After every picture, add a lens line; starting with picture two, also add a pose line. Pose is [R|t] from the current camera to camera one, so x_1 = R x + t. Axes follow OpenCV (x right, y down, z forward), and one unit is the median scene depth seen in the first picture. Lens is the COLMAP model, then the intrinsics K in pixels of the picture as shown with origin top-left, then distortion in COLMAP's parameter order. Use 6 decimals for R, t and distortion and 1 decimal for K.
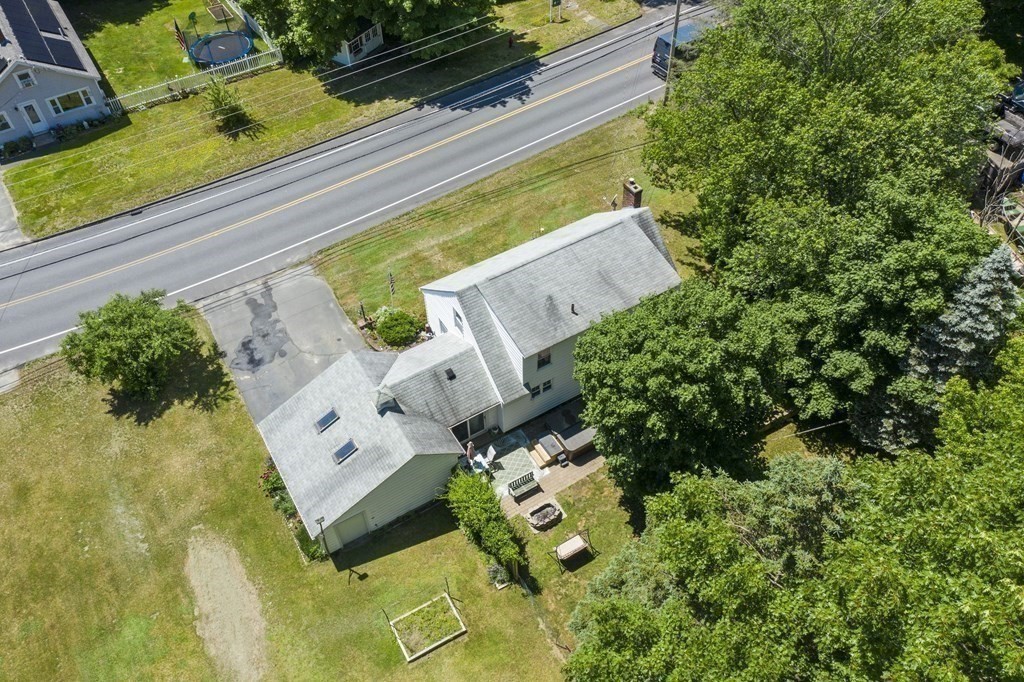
lens RADIAL K [[814.2, 0, 512.0], [0, 814.2, 341.0], [0, 0, 1]] dist [-0.000943, 0.000926]
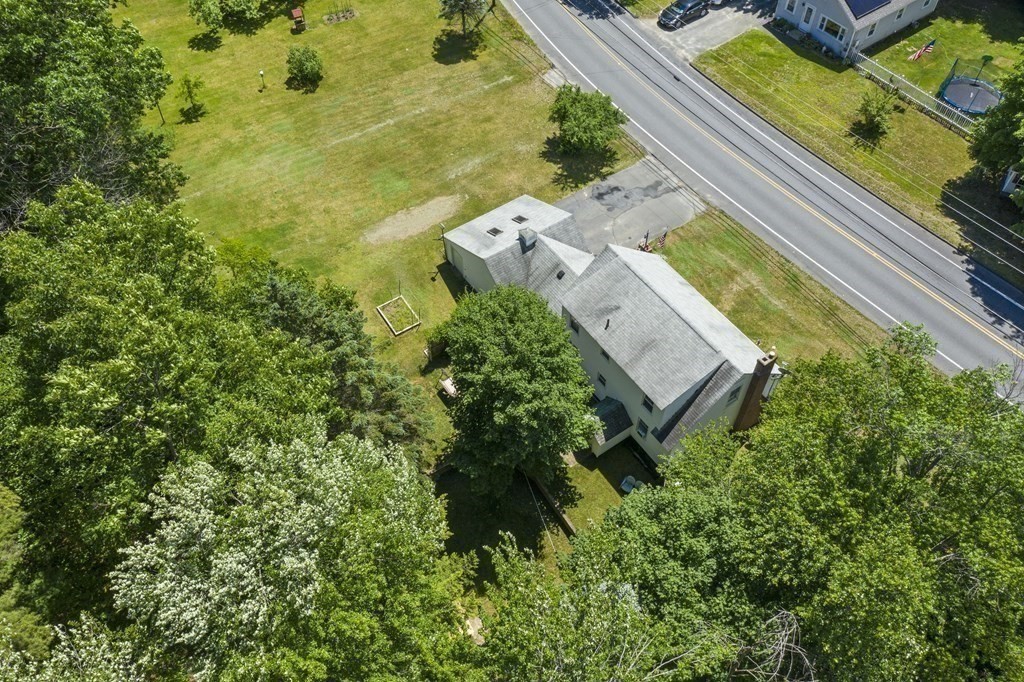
lens RADIAL K [[814.2, 0, 512.0], [0, 814.2, 341.0], [0, 0, 1]] dist [-0.000943, 0.000926]
pose [[0.054946, 0.802217, -0.594499, 0.671037], [-0.751039, 0.425551, 0.504824, -0.442023], [0.657968, 0.418753, 0.625878, 0.148113]]
